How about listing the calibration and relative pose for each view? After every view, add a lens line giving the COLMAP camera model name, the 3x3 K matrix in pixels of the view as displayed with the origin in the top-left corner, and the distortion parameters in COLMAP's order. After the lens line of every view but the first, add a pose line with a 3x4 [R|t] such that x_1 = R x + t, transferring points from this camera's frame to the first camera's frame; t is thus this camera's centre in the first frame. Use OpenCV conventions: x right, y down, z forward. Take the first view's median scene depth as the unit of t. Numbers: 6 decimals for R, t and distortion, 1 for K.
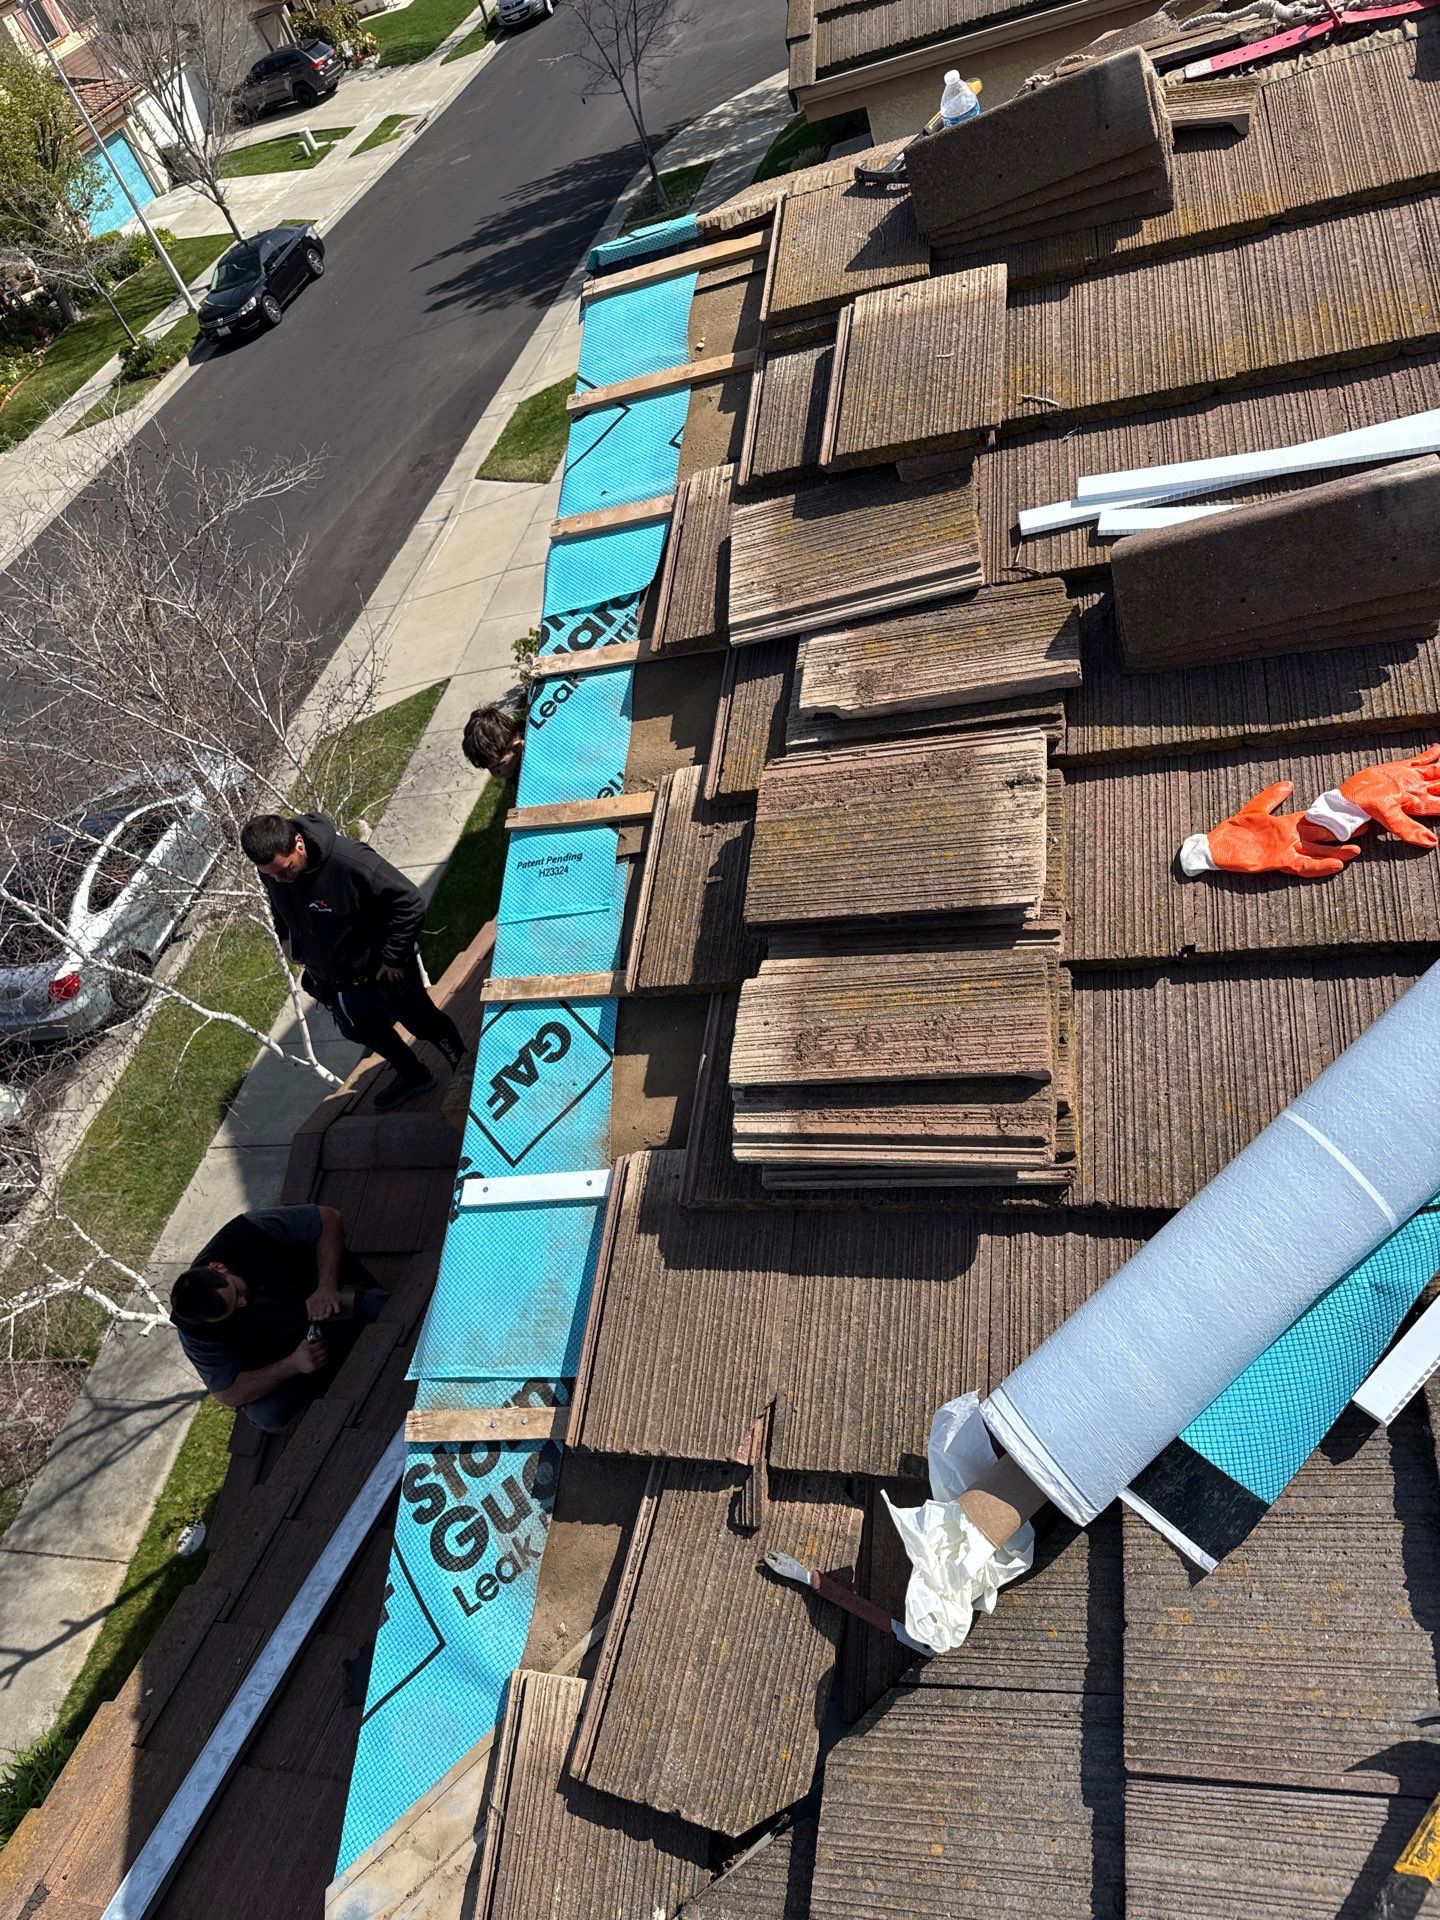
lens RADIAL K [[1393.5, 0, 684.4], [0, 1393.5, 960.4], [0, 0, 1]] dist [0.084588, -0.121980]
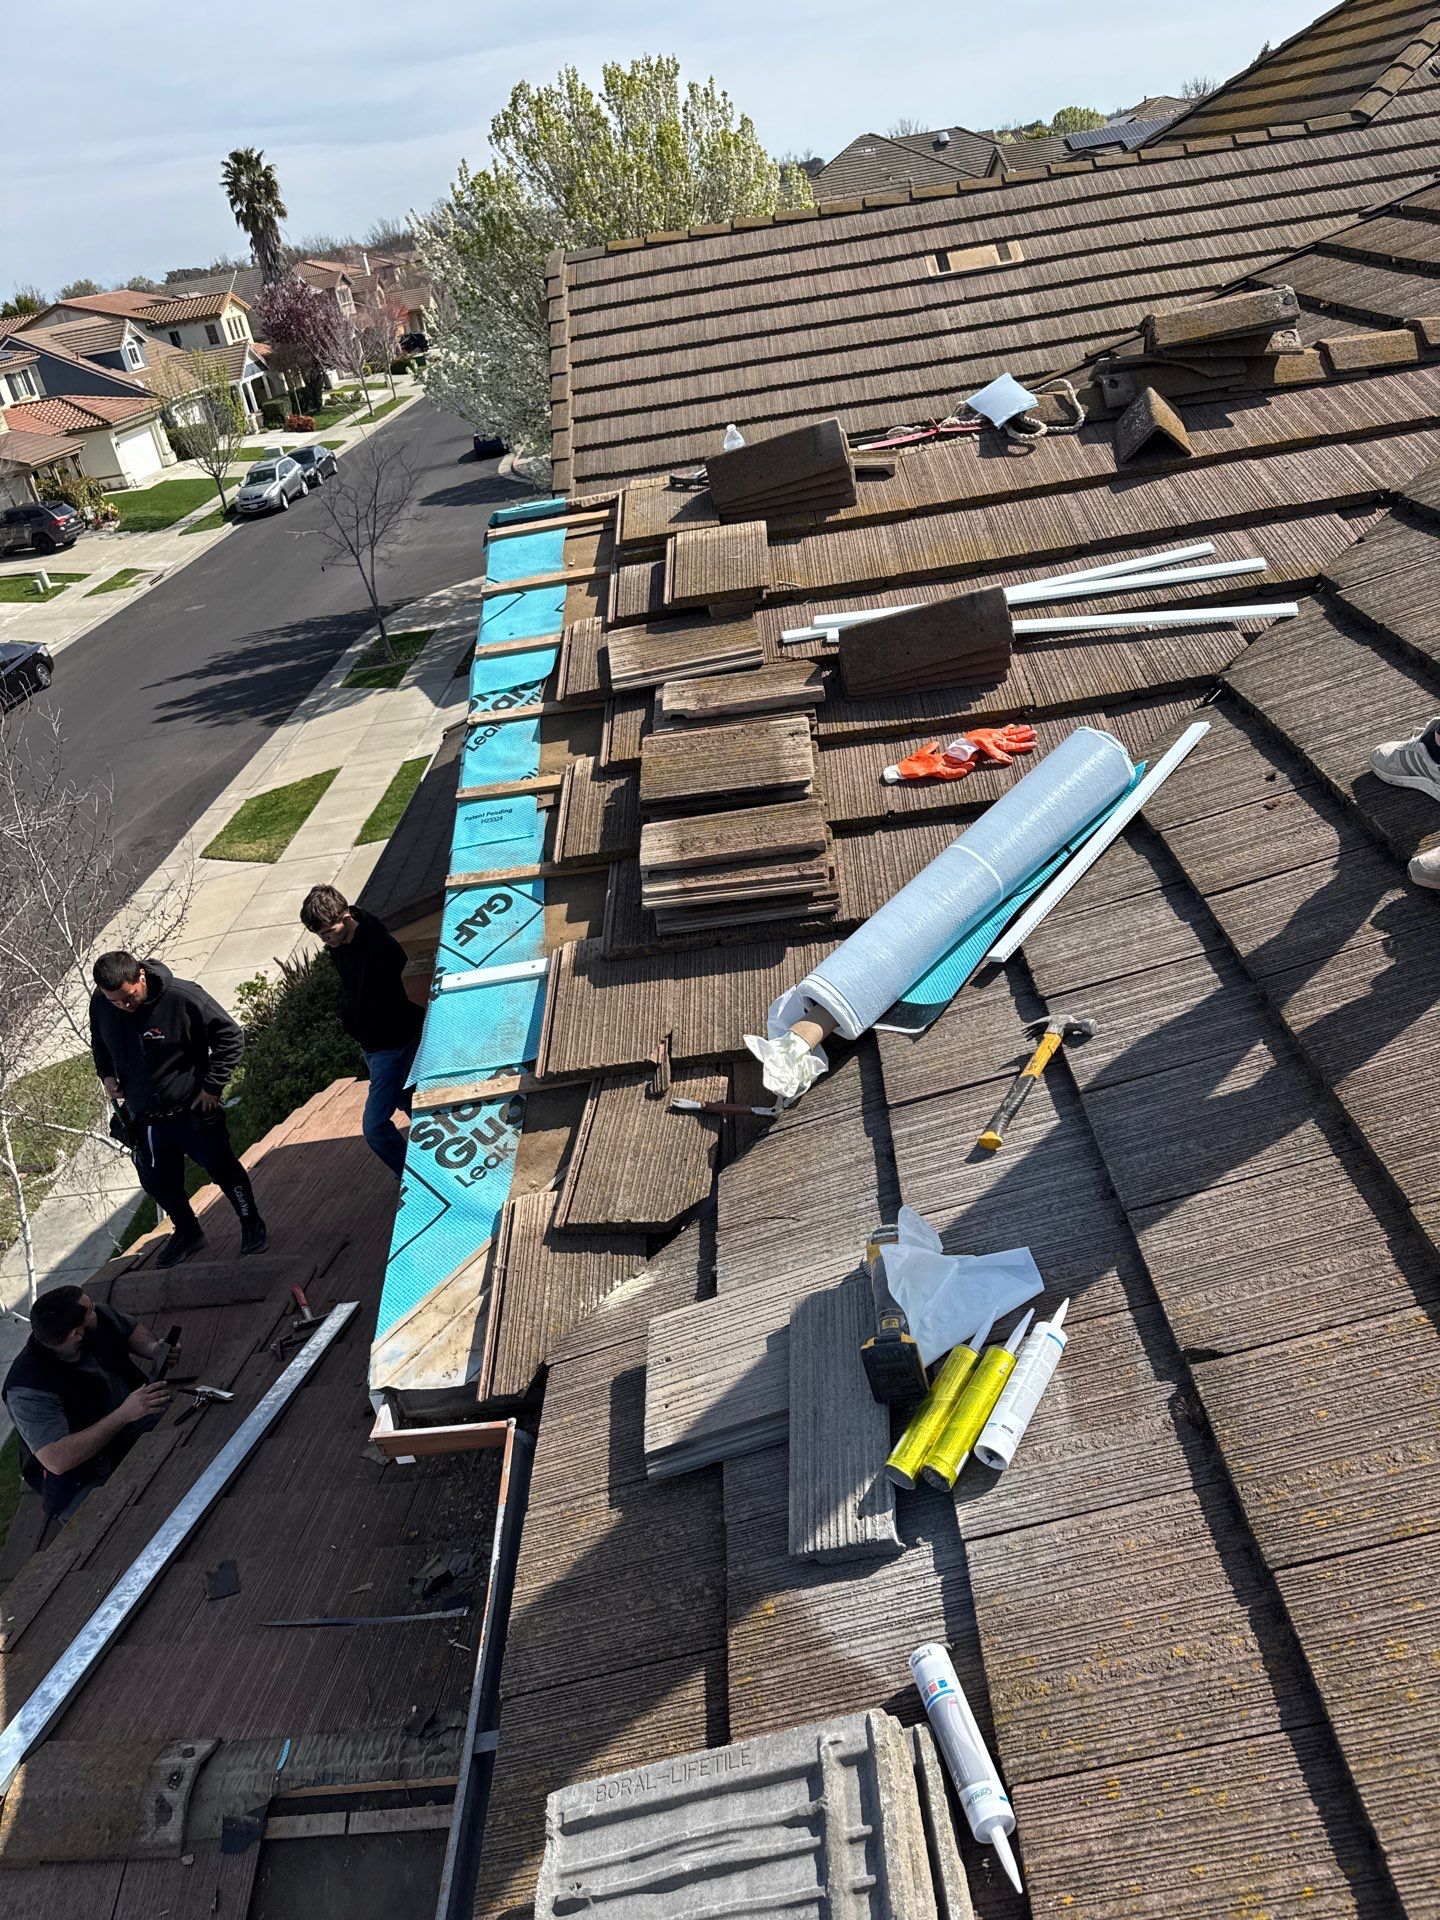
lens RADIAL K [[1393.5, 0, 684.4], [0, 1393.5, 960.4], [0, 0, 1]] dist [0.084588, -0.121980]
pose [[0.973420, 0.063554, 0.220033, -0.230433], [0.006174, 0.953097, -0.302602, 0.583266], [-0.228945, 0.295917, 0.927371, -0.444749]]
